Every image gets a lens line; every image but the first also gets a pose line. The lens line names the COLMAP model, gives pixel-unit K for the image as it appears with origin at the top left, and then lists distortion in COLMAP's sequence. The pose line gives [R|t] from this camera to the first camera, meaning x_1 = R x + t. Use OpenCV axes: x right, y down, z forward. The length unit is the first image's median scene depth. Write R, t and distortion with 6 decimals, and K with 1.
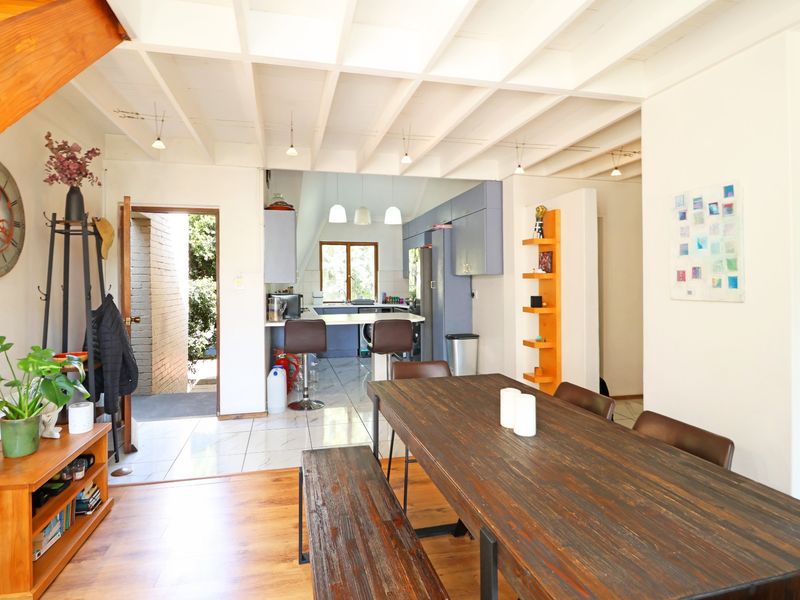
lens RADIAL K [[427.8, 0, 387.8], [0, 427.8, 278.0], [0, 0, 1]] dist [-0.002117, -0.000633]
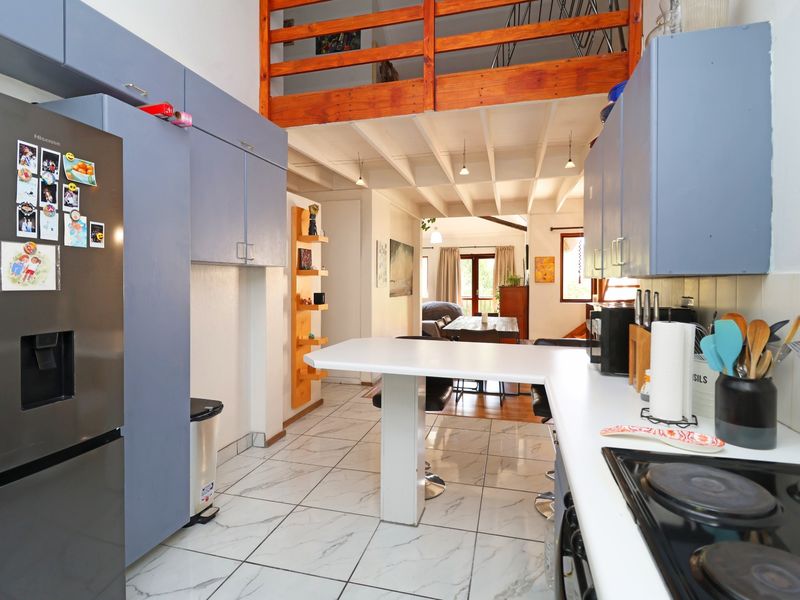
lens RADIAL K [[419.8, 0, 398.6], [0, 419.8, 298.5], [0, 0, 1]] dist [0.000085, -0.017408]
pose [[-0.879006, -0.016354, 0.476531, -0.307383], [-0.001705, 0.999513, 0.031157, 0.026597], [-0.476808, 0.026575, -0.878605, 1.859782]]
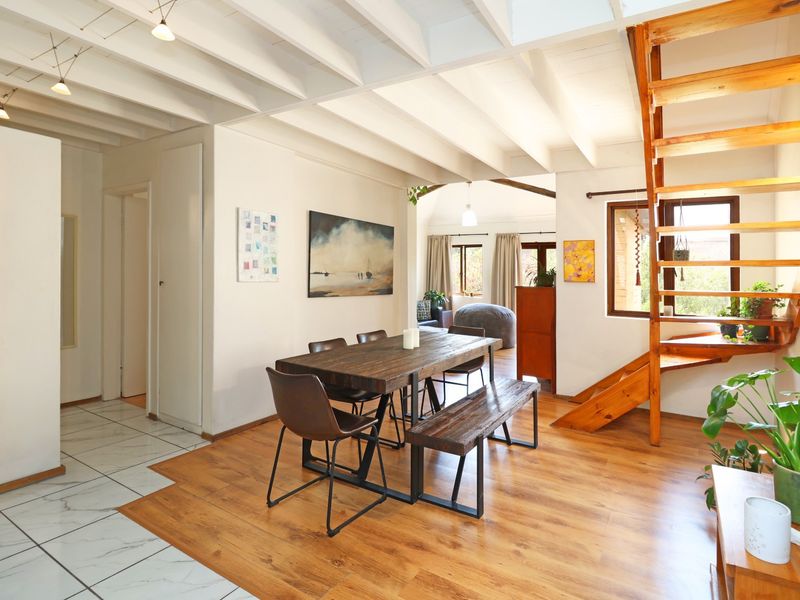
lens RADIAL K [[425.1, 0, 431.2], [0, 425.1, 276.2], [0, 0, 1]] dist [0.000706, 0.000035]
pose [[-0.728343, -0.014859, 0.685051, -0.492017], [-0.027194, 0.999604, -0.007231, 0.015540], [-0.684672, -0.023896, -0.728459, 1.025293]]
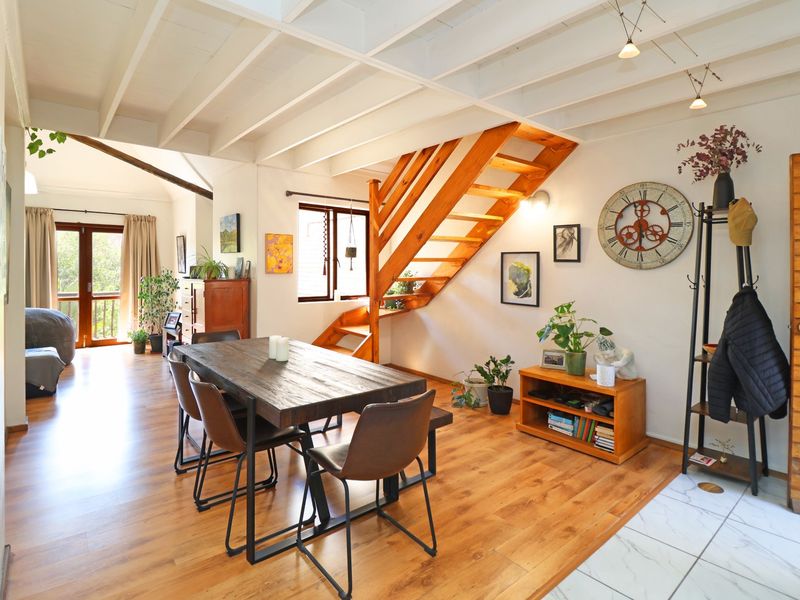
lens RADIAL K [[424.0, 0, 383.3], [0, 424.0, 272.8], [0, 0, 1]] dist [-0.001187, -0.000552]
pose [[-0.902280, -0.000304, -0.431150, 0.277836], [-0.001031, 0.999998, 0.001454, 0.008351], [0.431149, 0.001757, -0.902279, 1.145794]]
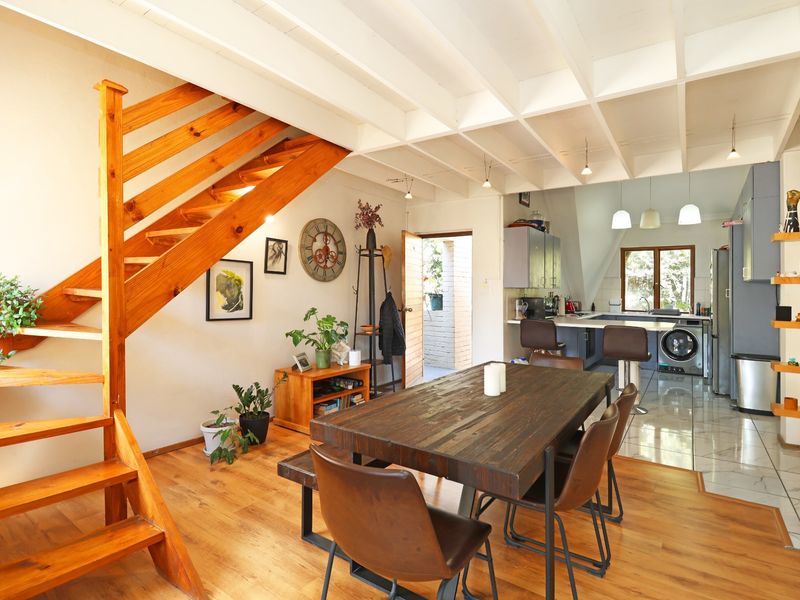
lens RADIAL K [[427.5, 0, 409.1], [0, 427.5, 280.1], [0, 0, 1]] dist [-0.000609, -0.000527]
pose [[0.680003, -0.004982, -0.733192, 0.470835], [-0.008663, 0.999853, -0.014828, 0.013010], [0.733158, 0.016435, 0.679860, -0.039826]]
